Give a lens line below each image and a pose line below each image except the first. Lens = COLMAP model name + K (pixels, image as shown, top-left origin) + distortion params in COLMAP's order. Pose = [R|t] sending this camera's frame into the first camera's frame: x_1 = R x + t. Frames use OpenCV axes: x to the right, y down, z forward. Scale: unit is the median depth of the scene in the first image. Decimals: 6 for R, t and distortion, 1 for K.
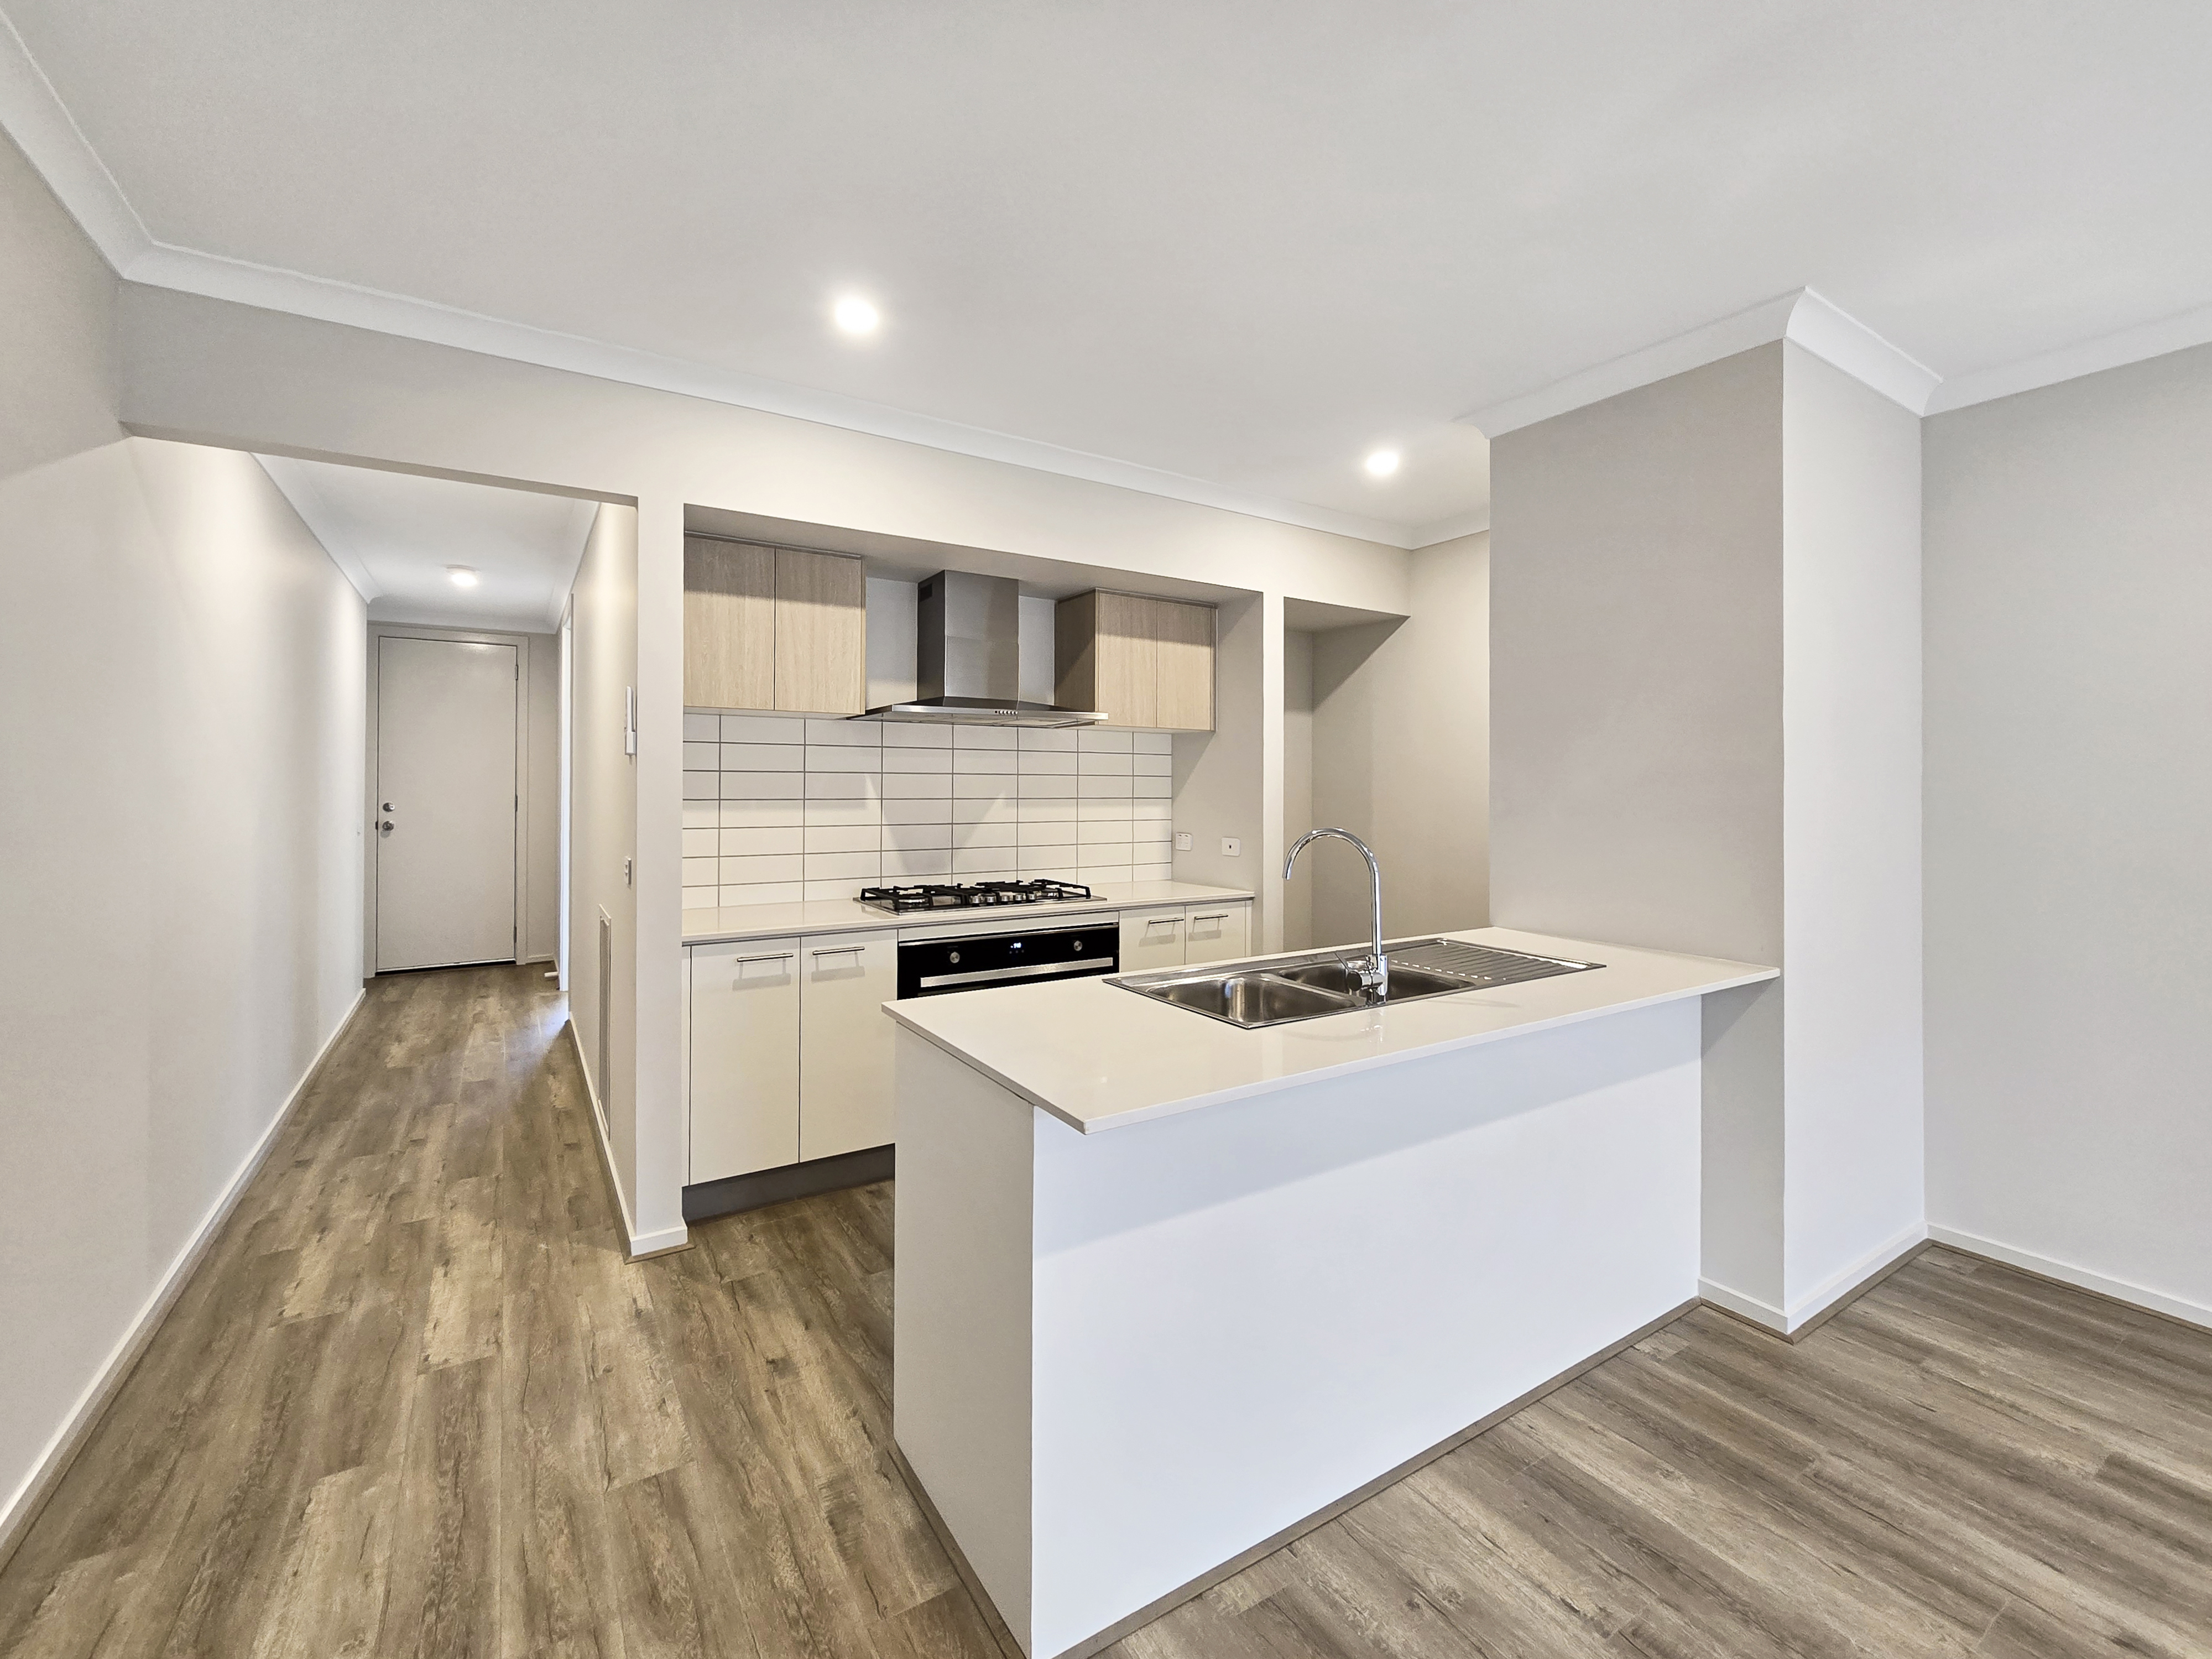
lens RADIAL K [[950.7, 0, 1111.7], [0, 950.7, 774.9], [0, 0, 1]] dist [0.000463, 0.000147]
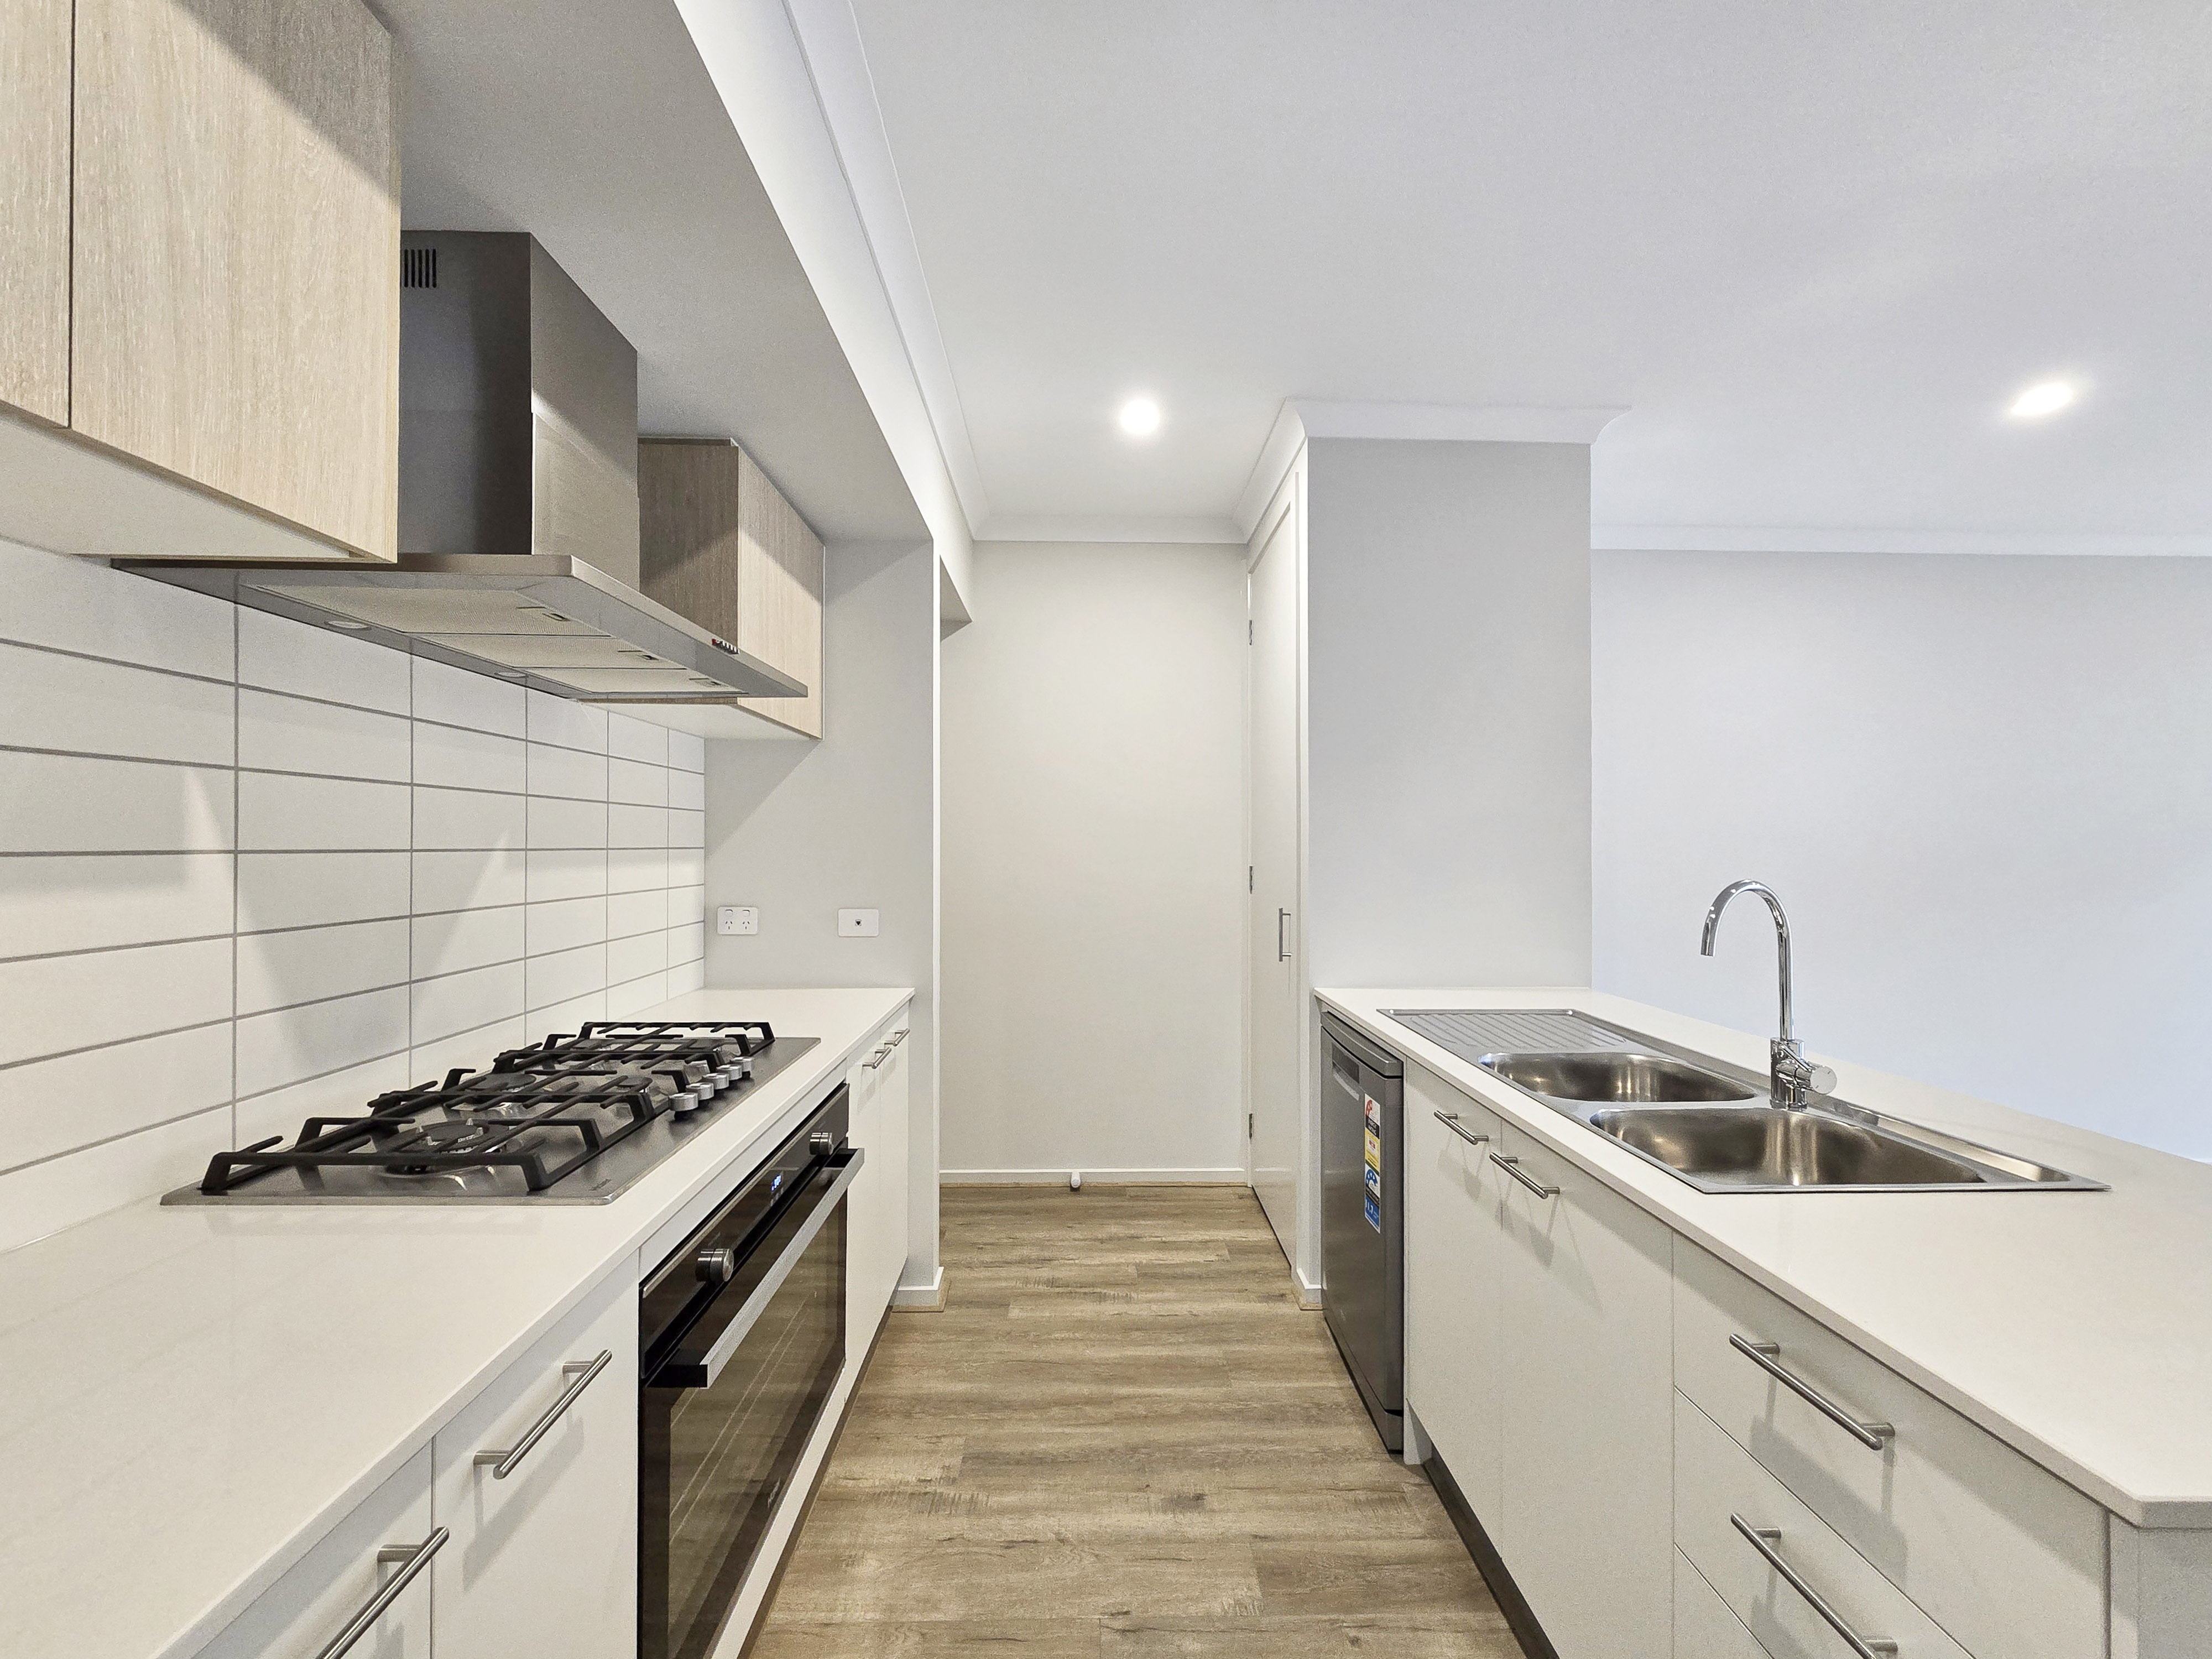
lens RADIAL K [[916.2, 0, 1106.0], [0, 916.2, 829.5], [0, 0, 1]] dist [-0.000249, 0.000033]
pose [[0.515945, 0.011331, 0.856547, -0.331228], [-0.011575, 0.999913, -0.006255, 0.015557], [-0.856543, -0.006687, 0.516032, 0.564256]]
